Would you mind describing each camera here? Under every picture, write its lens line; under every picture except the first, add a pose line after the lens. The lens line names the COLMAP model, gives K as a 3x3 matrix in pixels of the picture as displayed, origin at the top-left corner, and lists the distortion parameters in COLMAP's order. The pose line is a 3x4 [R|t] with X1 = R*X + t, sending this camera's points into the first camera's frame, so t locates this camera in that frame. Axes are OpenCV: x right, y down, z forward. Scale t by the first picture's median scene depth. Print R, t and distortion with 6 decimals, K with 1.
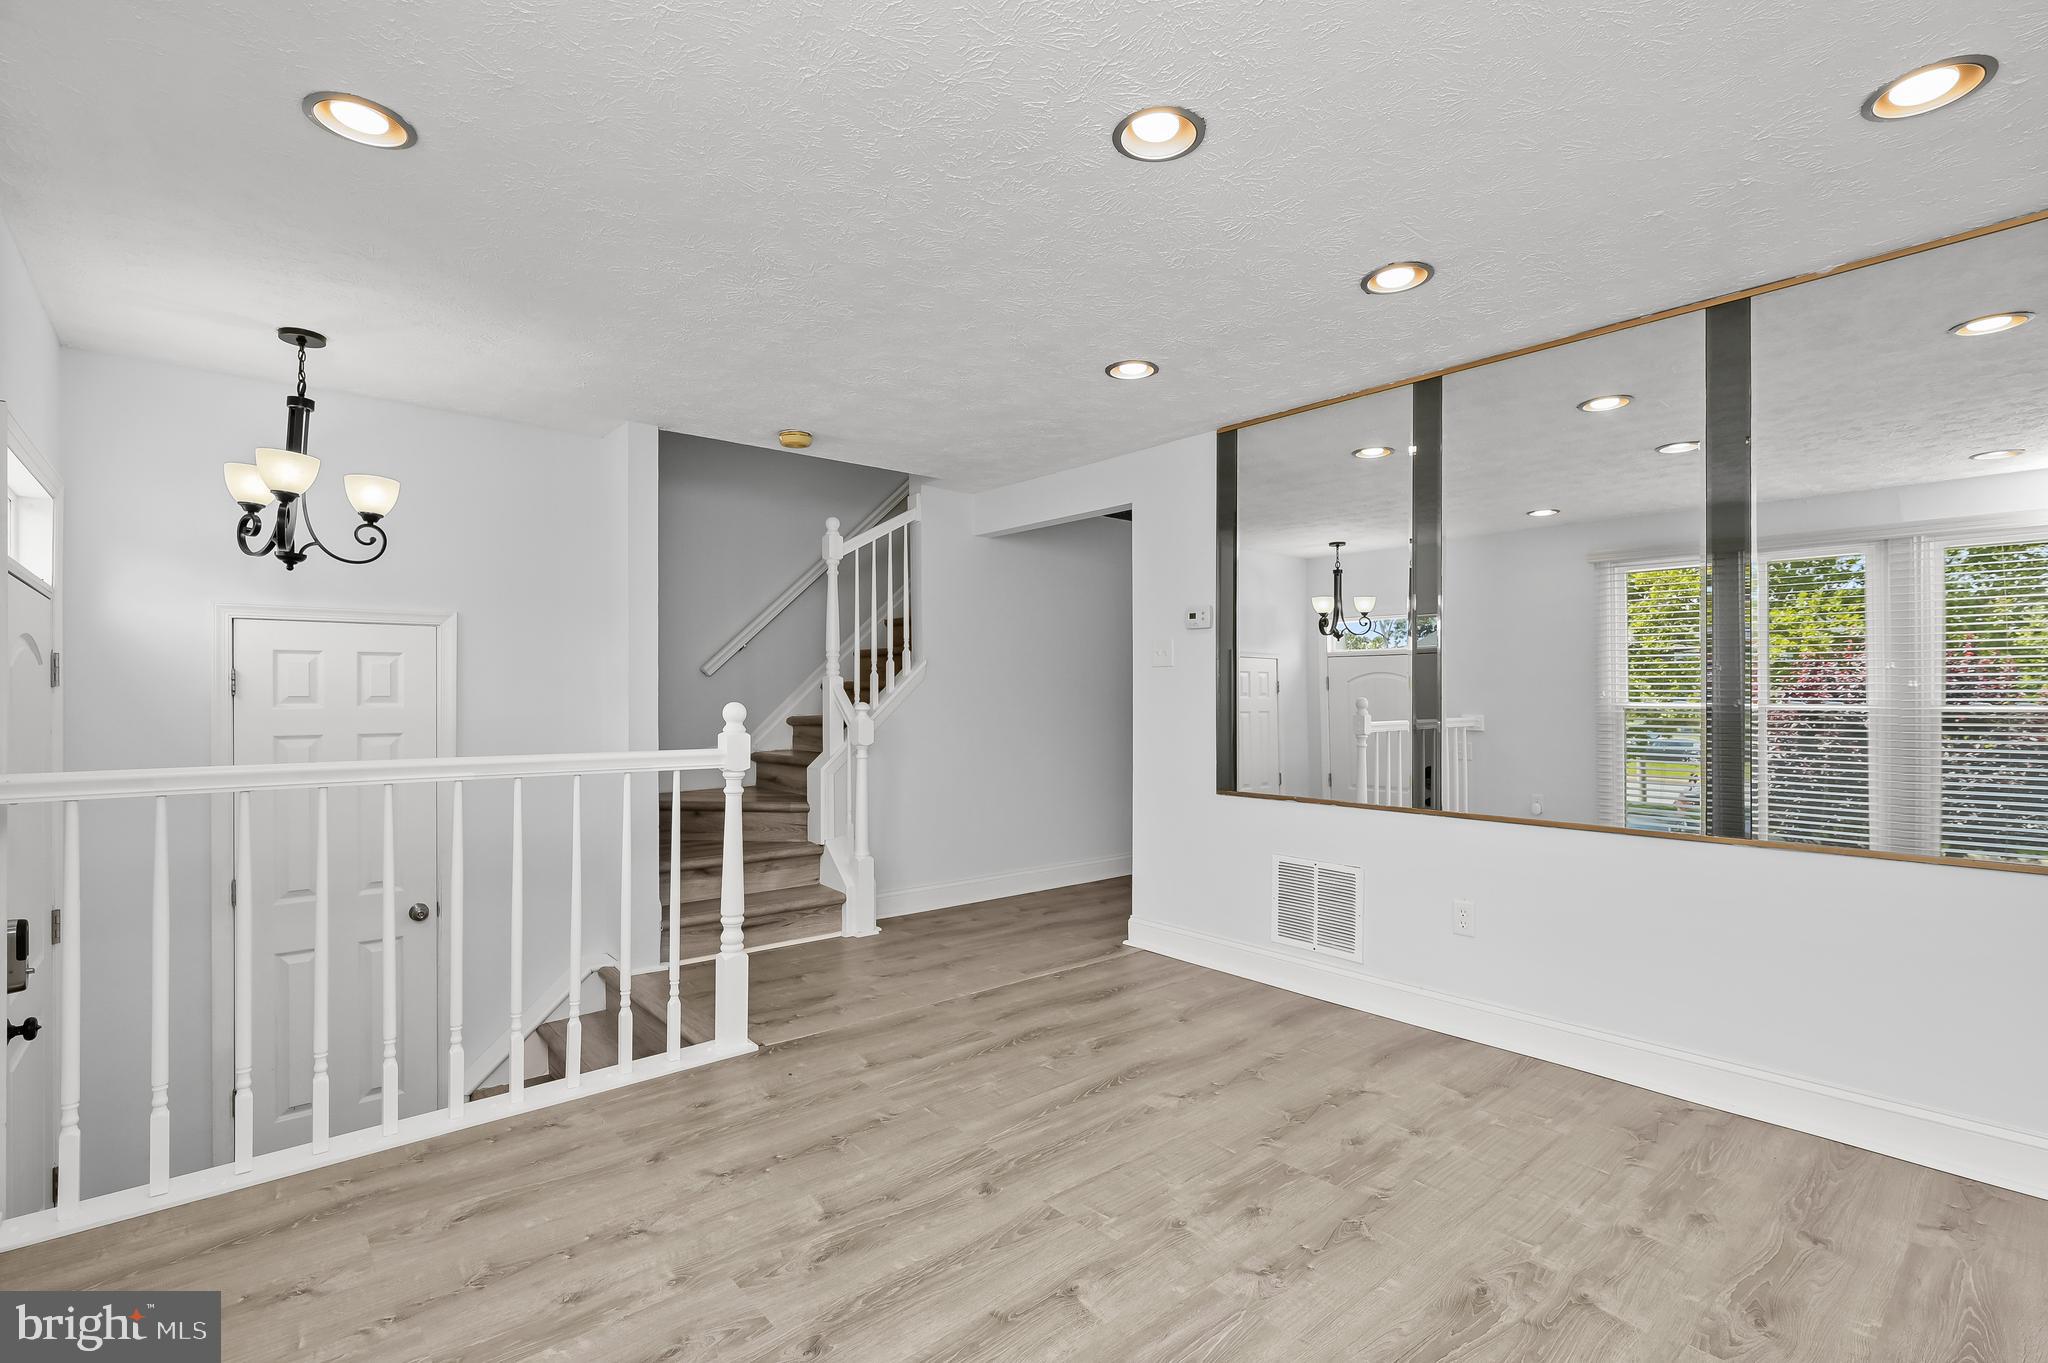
lens RADIAL K [[950.5, 0, 1024.4], [0, 950.5, 695.3], [0, 0, 1]] dist [0.001441, 0.000493]
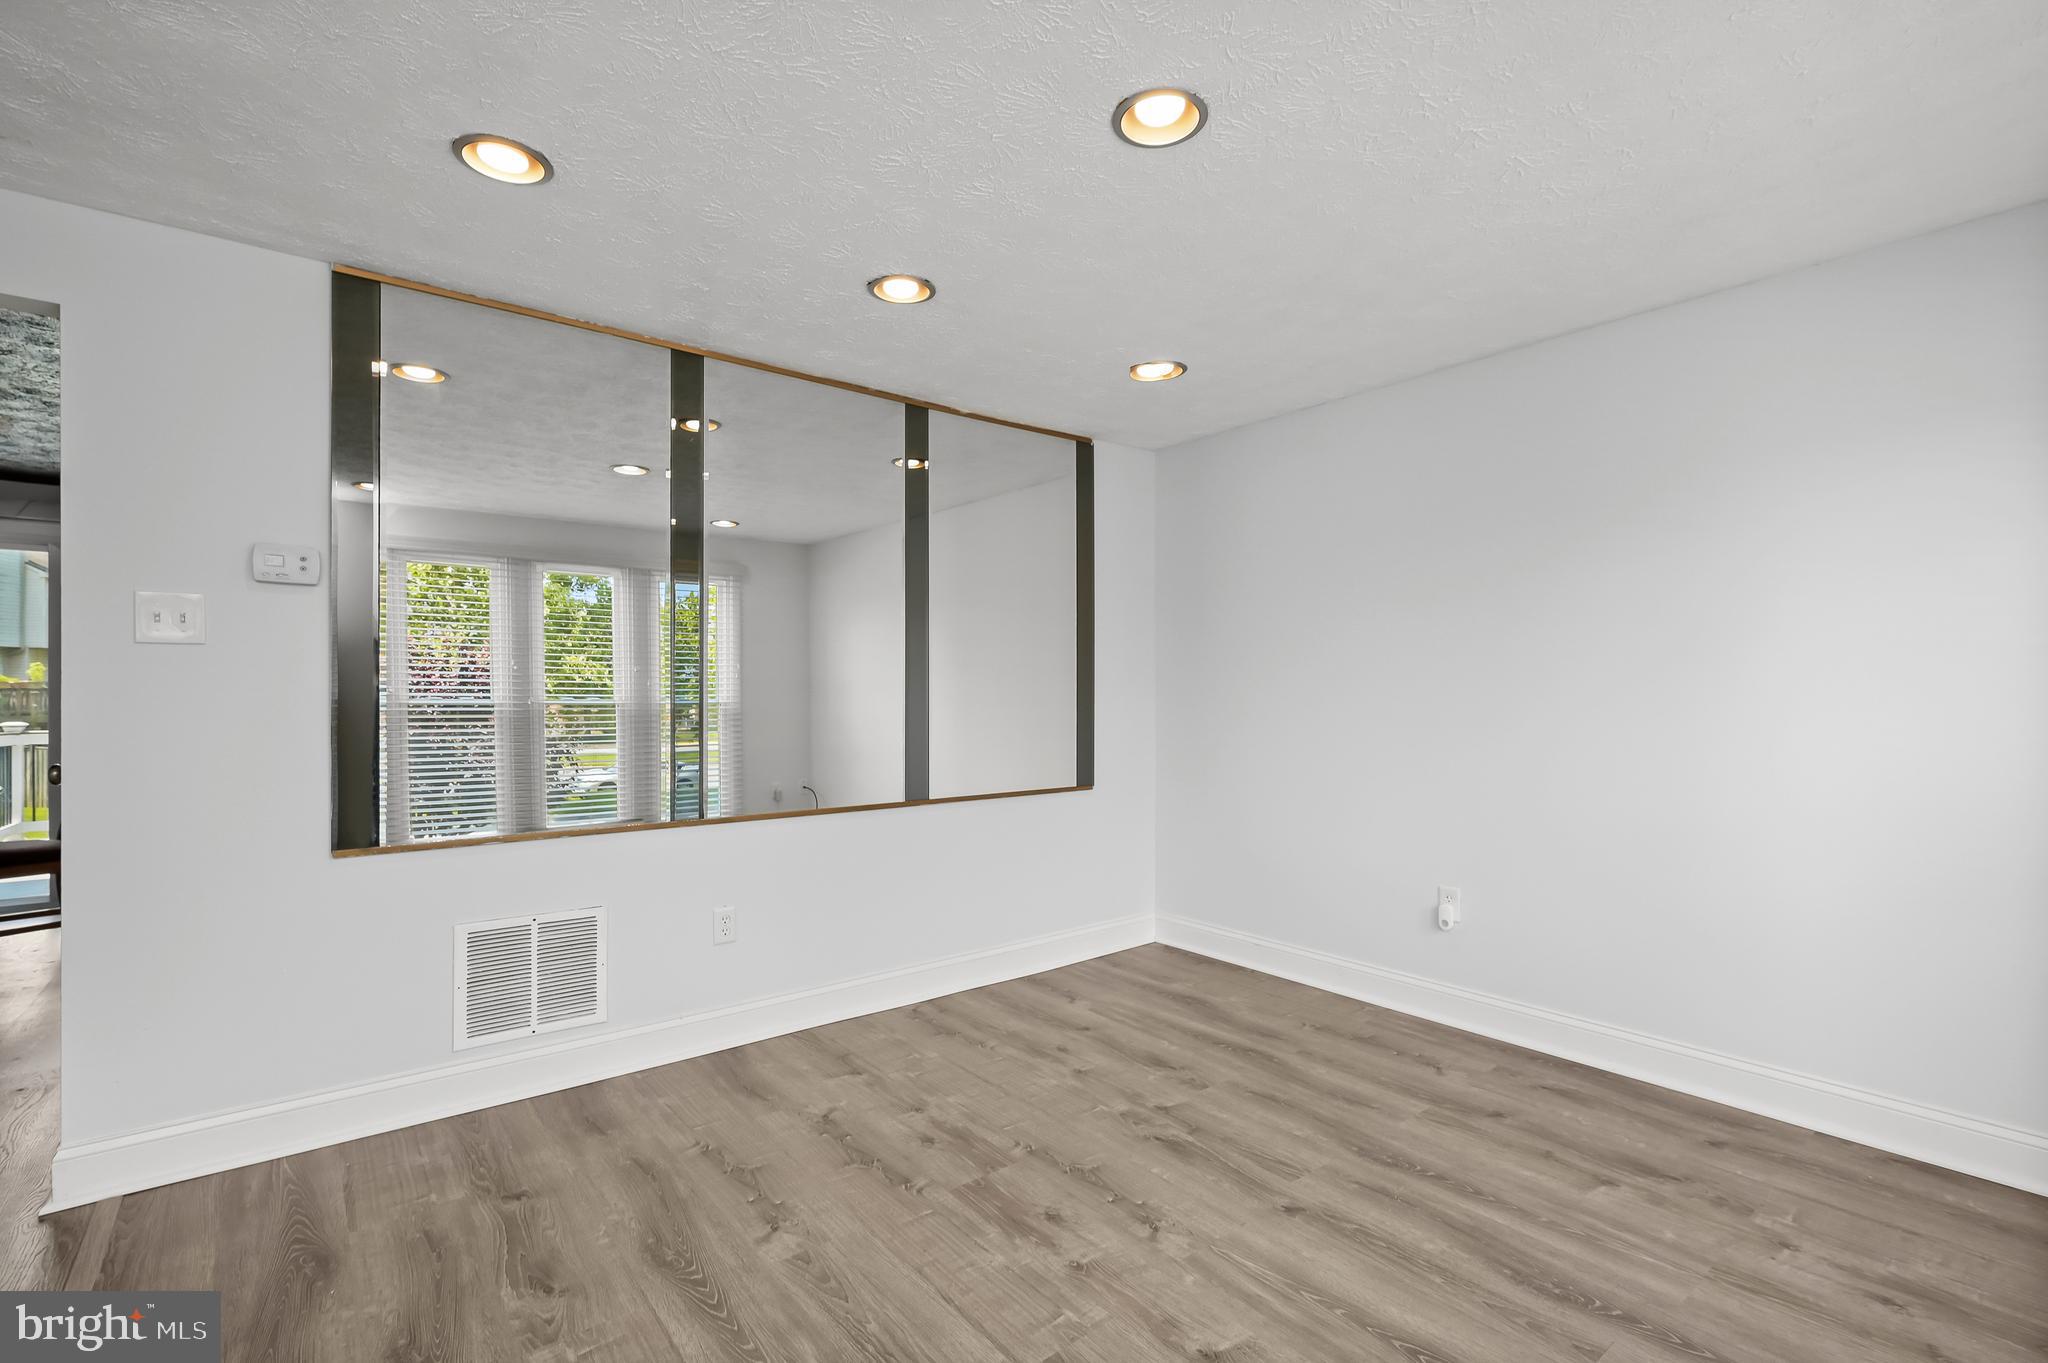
lens RADIAL K [[931.2, 0, 1043.5], [0, 931.2, 695.8], [0, 0, 1]] dist [-0.002814, -0.000500]
pose [[0.019964, -0.003163, 0.999796, -0.579161], [0.001417, 0.999994, 0.003135, -0.003524], [-0.999800, 0.001354, 0.019968, 0.786372]]
